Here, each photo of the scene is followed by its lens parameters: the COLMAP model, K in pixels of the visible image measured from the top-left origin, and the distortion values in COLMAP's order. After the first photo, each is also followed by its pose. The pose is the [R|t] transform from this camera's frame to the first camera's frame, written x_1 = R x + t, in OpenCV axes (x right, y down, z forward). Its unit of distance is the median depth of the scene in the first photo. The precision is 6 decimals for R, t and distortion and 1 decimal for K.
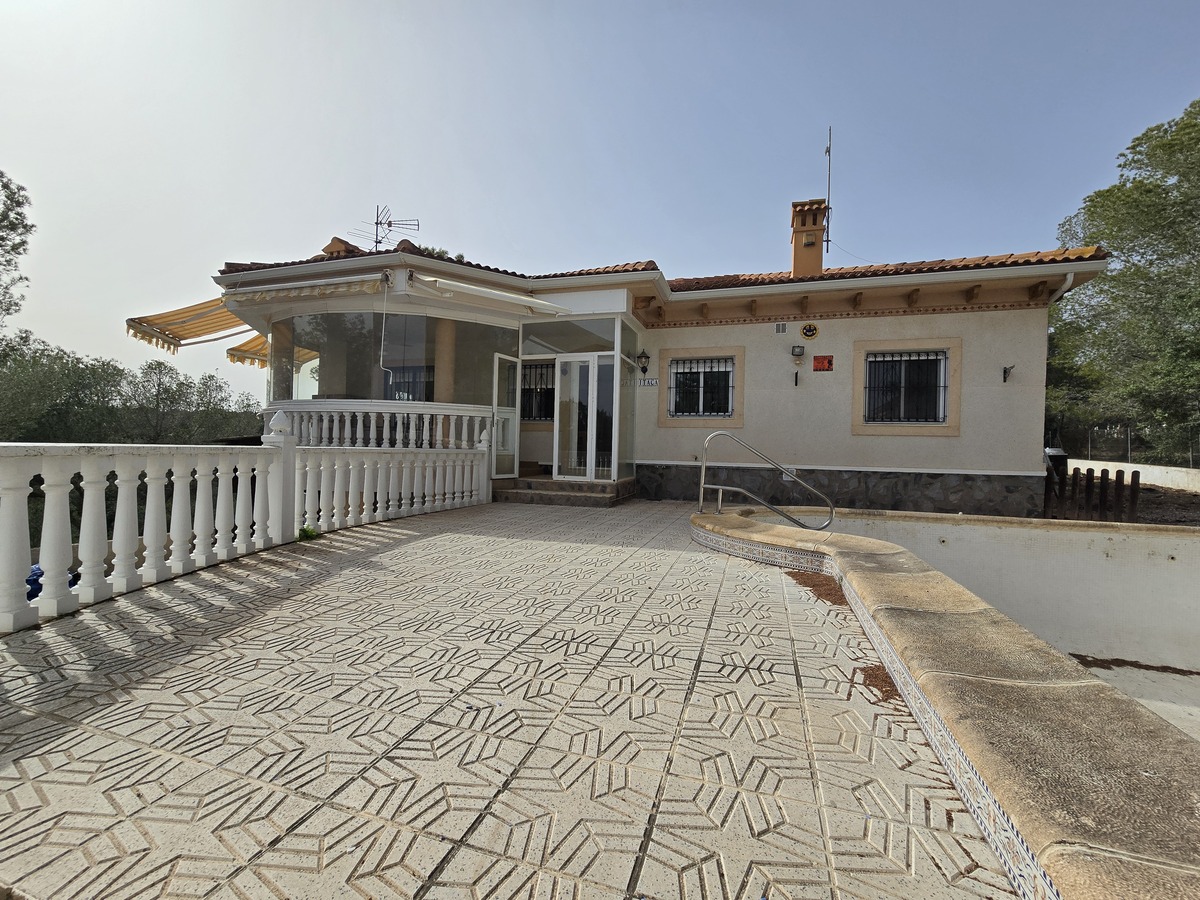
lens RADIAL K [[493.1, 0, 600.2], [0, 493.1, 451.0], [0, 0, 1]] dist [-0.006639, 0.001712]
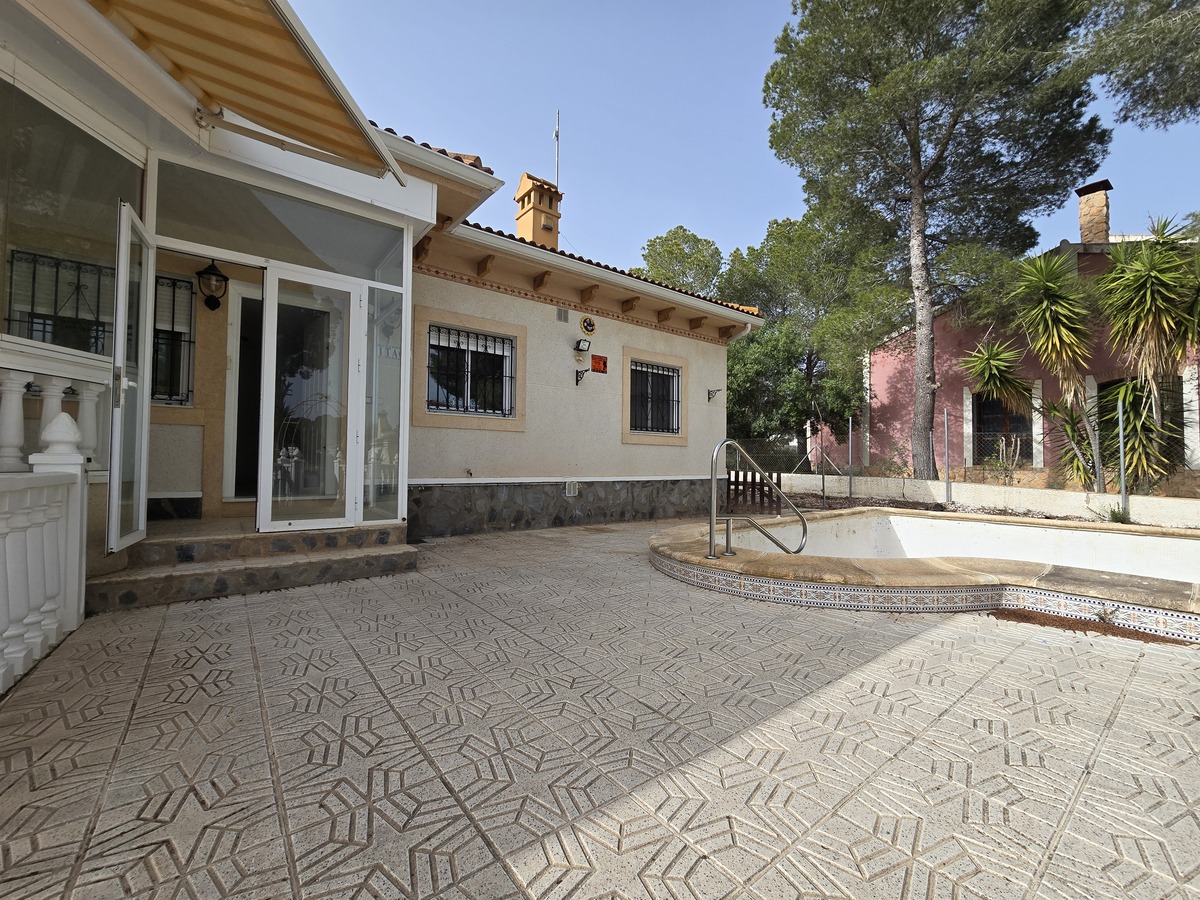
lens RADIAL K [[493.1, 0, 600.2], [0, 493.1, 448.5], [0, 0, 1]] dist [-0.006639, 0.001712]
pose [[0.568293, 0.003691, 0.822818, -0.298162], [-0.000387, 0.999991, -0.004218, -0.018648], [-0.822826, 0.002078, 0.568290, 0.487443]]
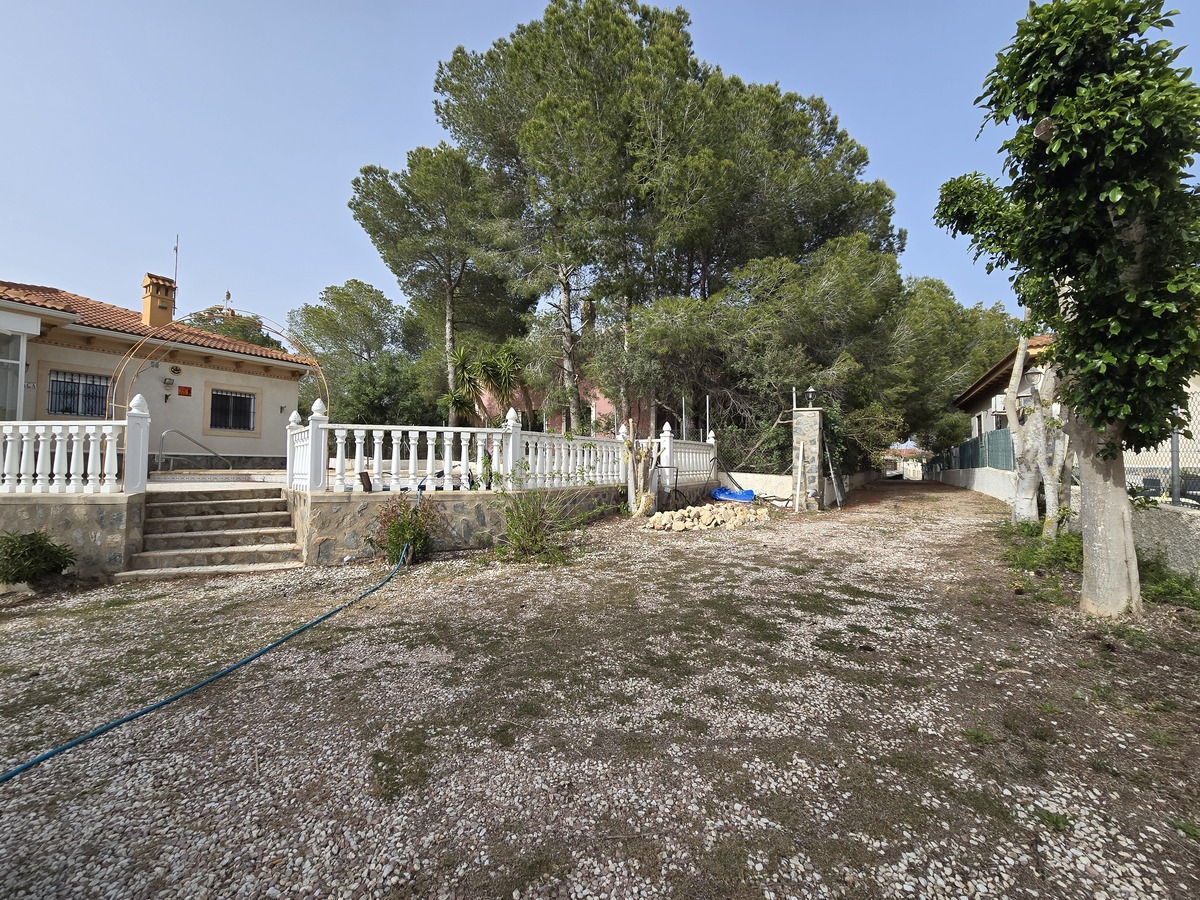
lens RADIAL K [[493.1, 0, 596.8], [0, 493.1, 448.8], [0, 0, 1]] dist [-0.006639, 0.001712]
pose [[0.225999, 0.019700, 0.973928, -0.856692], [0.003336, 0.999774, -0.020997, 0.057266], [-0.974122, 0.007994, 0.225882, -0.740854]]
